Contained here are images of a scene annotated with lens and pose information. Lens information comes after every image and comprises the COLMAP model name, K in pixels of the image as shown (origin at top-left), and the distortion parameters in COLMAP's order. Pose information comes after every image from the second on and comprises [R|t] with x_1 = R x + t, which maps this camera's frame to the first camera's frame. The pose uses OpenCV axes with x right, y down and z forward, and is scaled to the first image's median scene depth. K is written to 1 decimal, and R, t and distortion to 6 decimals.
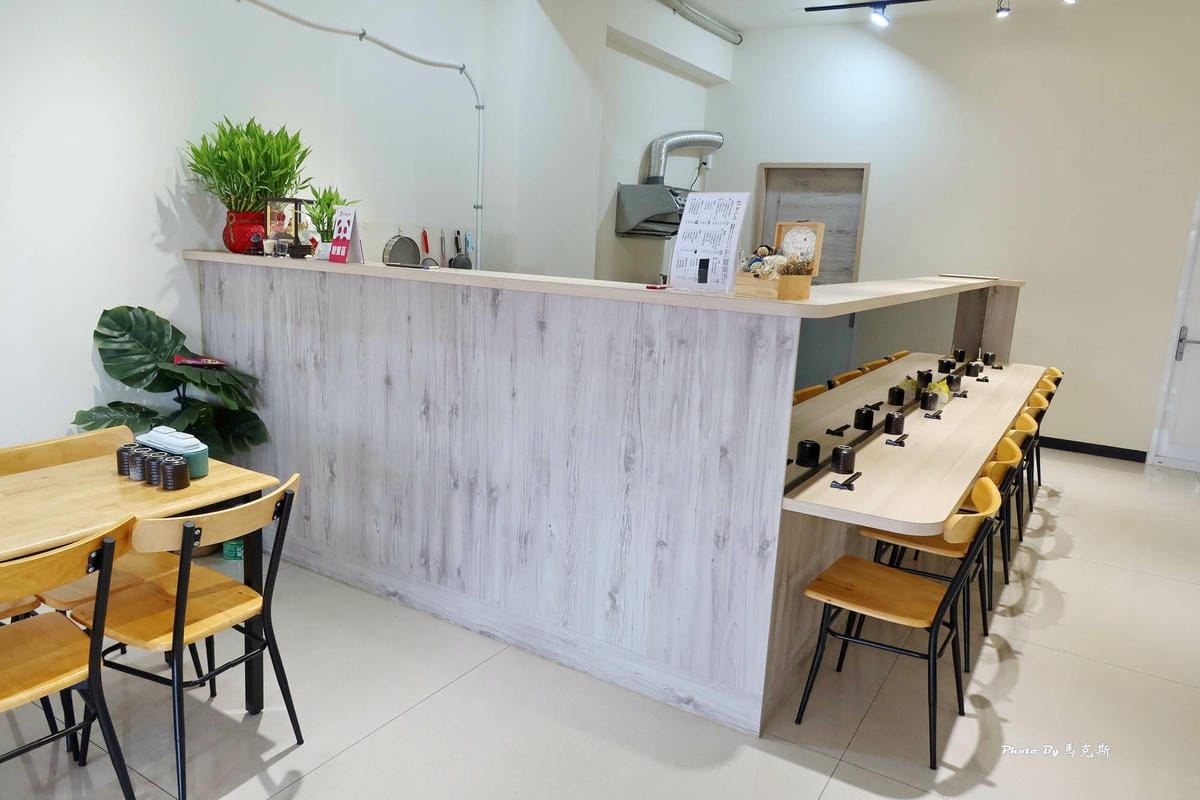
lens RADIAL K [[822.6, 0, 601.6], [0, 822.6, 398.4], [0, 0, 1]] dist [-0.006230, -0.000547]
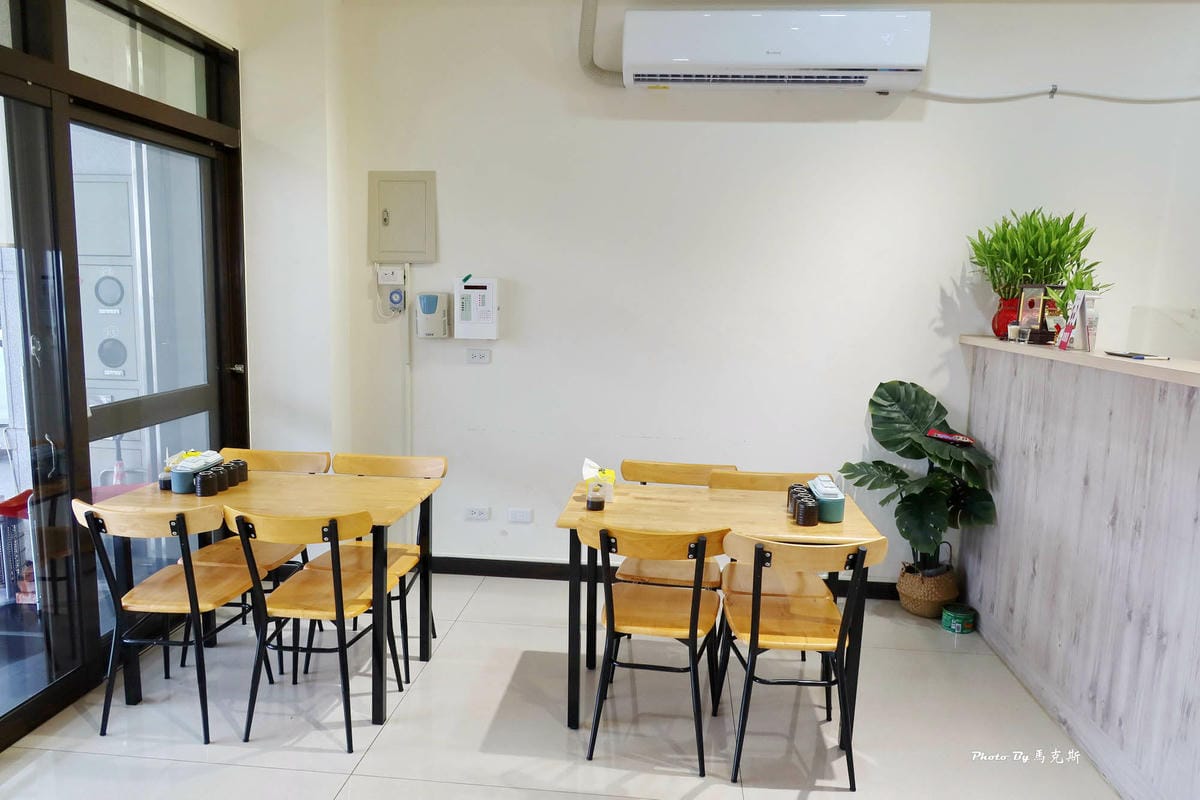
lens RADIAL K [[822.6, 0, 601.6], [0, 822.6, 398.4], [0, 0, 1]] dist [-0.006230, -0.000547]
pose [[0.445189, 0.084440, -0.891446, 0.276696], [-0.182673, 0.983172, 0.001901, -0.013871], [0.876605, 0.161997, 0.453122, 0.110226]]
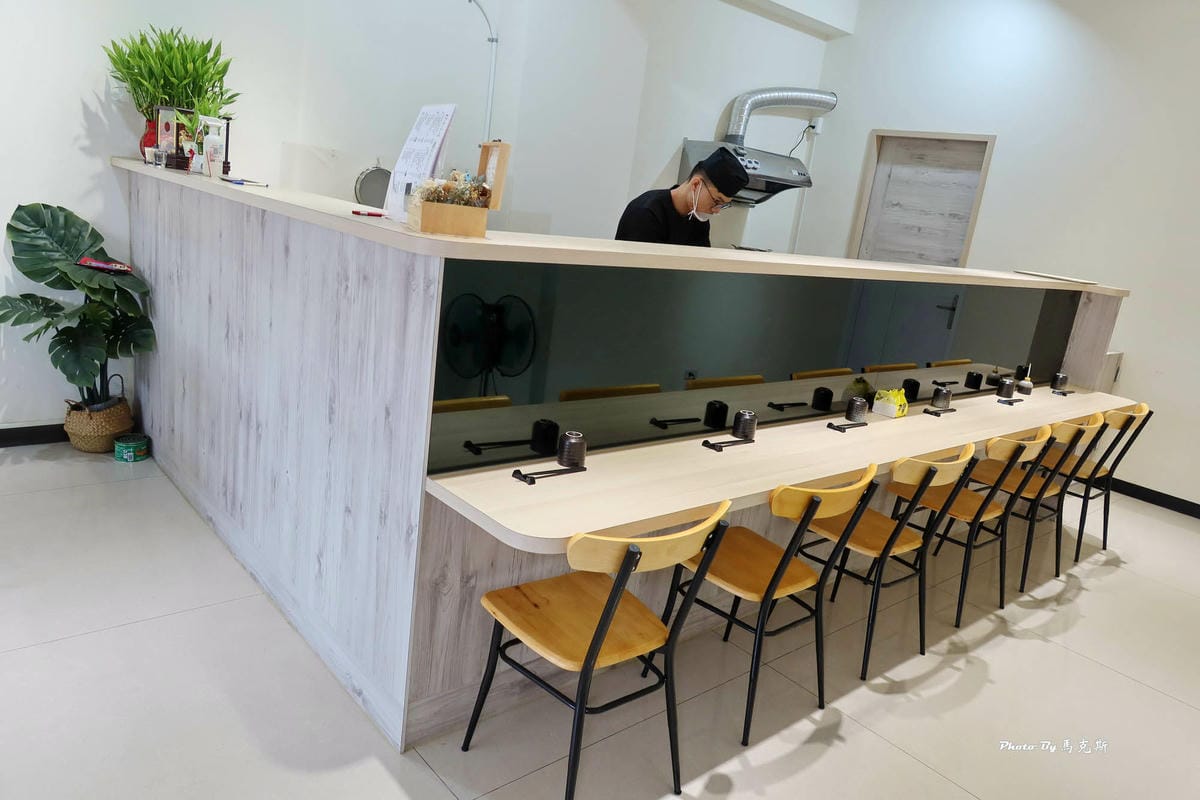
lens RADIAL K [[822.6, 0, 601.6], [0, 822.6, 398.4], [0, 0, 1]] dist [-0.006230, -0.000547]
pose [[0.954387, 0.144512, -0.261268, 0.419491], [-0.136739, 0.989454, 0.047791, -0.014438], [0.265419, -0.009885, 0.964082, 0.180802]]
